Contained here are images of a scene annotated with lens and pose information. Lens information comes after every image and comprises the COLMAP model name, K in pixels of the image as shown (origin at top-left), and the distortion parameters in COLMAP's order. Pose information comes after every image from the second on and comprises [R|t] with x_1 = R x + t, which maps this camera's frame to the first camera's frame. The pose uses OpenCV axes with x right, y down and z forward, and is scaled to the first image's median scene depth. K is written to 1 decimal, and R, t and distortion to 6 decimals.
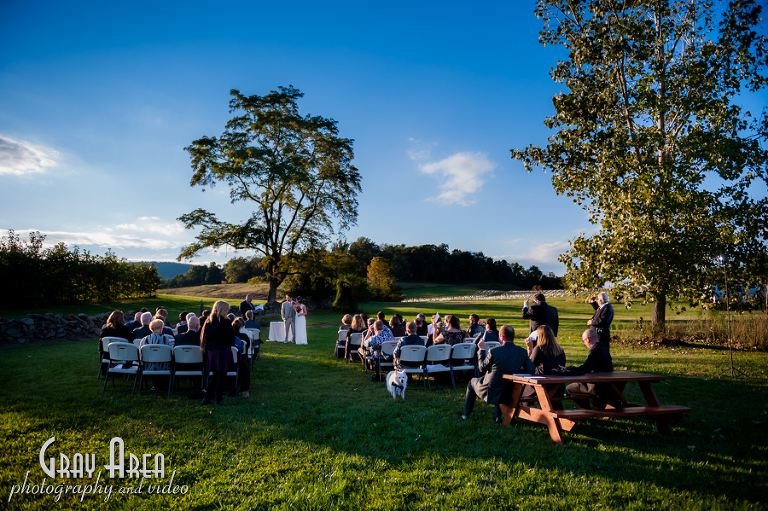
lens RADIAL K [[530.7, 0, 384.7], [0, 530.7, 265.6], [0, 0, 1]] dist [-0.046454, -0.002441]
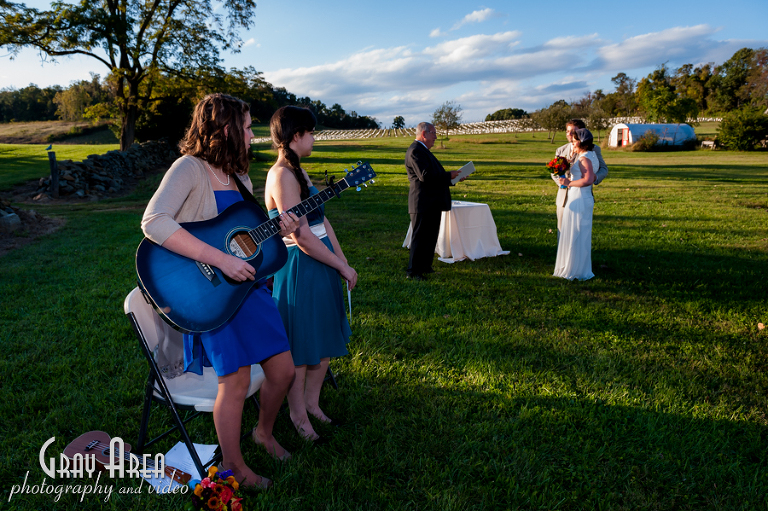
lens RADIAL K [[541.8, 0, 382.1], [0, 541.8, 271.7], [0, 0, 1]] dist [-0.047858, -0.002622]
pose [[0.934333, -0.090226, 0.344793, -0.165264], [-0.016804, 0.955197, 0.295493, 0.019014], [-0.356006, -0.281882, 0.890956, 0.295555]]
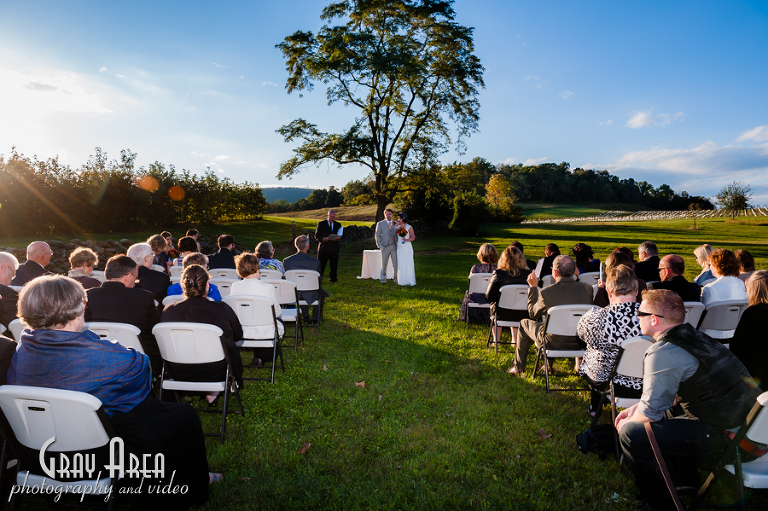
lens RADIAL K [[523.2, 0, 384.1], [0, 523.2, 265.2], [0, 0, 1]] dist [-0.049614, -0.001727]
pose [[0.976334, 0.013153, -0.215869, -0.017903], [0.018706, 0.989273, 0.144878, 0.011743], [0.215459, -0.145487, 0.965614, 0.148286]]
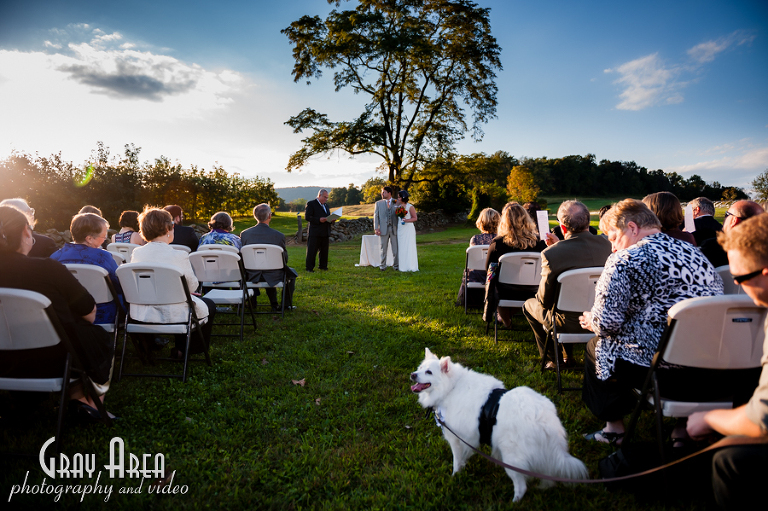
lens RADIAL K [[530.7, 0, 384.7], [0, 530.7, 265.6], [0, 0, 1]] dist [-0.046454, -0.002441]
pose [[0.966980, -0.000843, -0.254851, -0.013221], [0.039763, 0.988247, 0.147605, 0.022116], [0.251732, -0.152865, 0.955648, 0.175288]]
